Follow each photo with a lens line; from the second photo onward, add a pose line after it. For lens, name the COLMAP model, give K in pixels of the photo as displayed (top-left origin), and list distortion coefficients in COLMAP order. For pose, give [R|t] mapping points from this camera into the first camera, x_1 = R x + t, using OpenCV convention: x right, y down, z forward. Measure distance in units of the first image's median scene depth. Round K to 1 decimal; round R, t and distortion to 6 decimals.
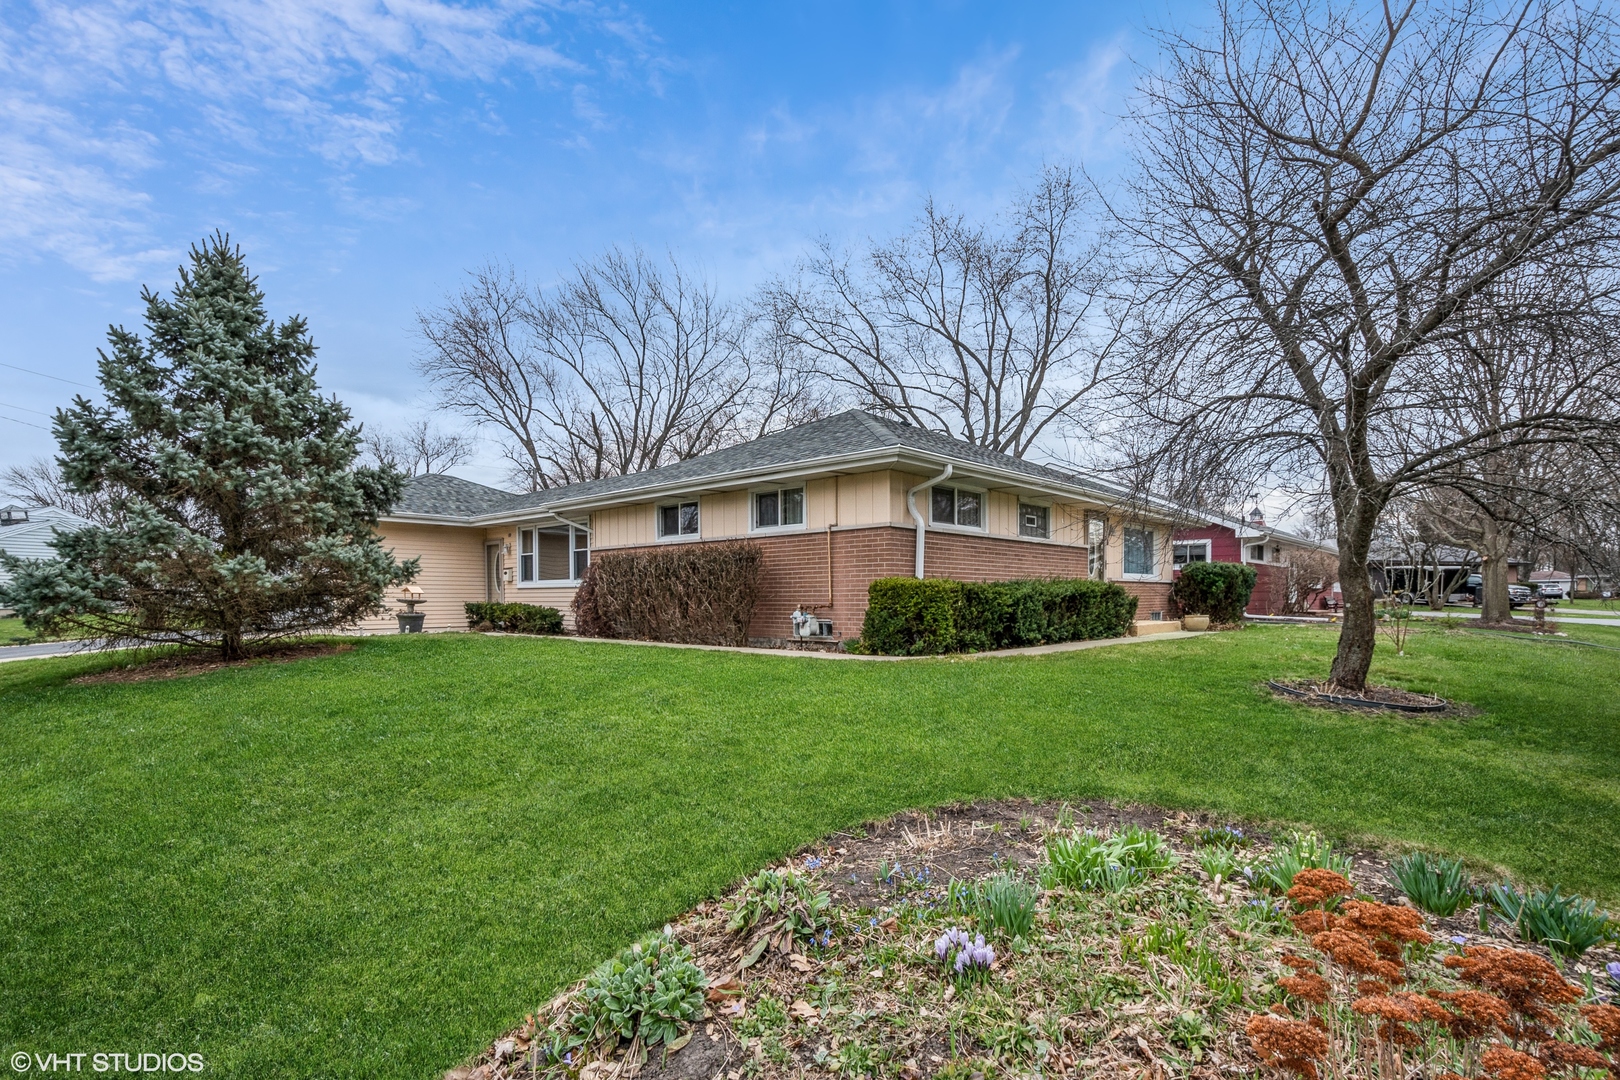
lens RADIAL K [[778.5, 0, 810.0], [0, 778.5, 544.6], [0, 0, 1]] dist [0.001736, -0.000377]
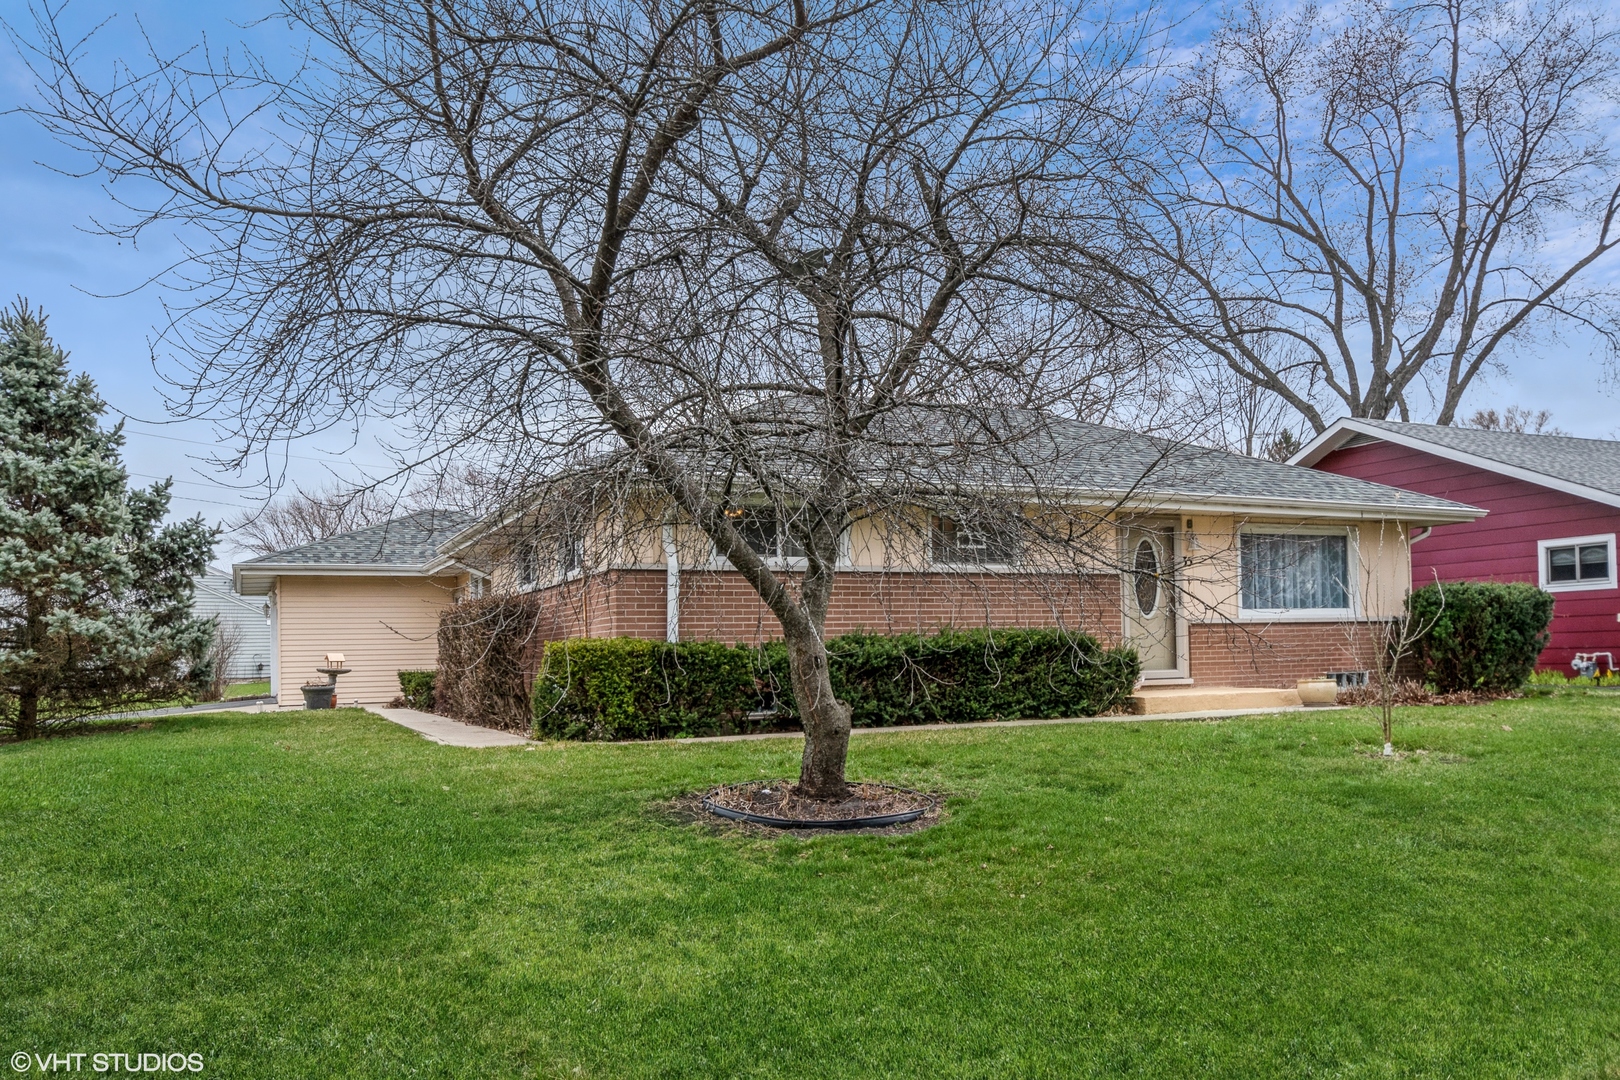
lens RADIAL K [[1210.5, 0, 810.8], [0, 1210.5, 538.8], [0, 0, 1]] dist [-0.007959, -0.001177]
pose [[0.923130, -0.055229, -0.380500, 0.630558], [0.046571, 0.998404, -0.031931, -0.005743], [0.381656, 0.011756, 0.924230, -0.009118]]
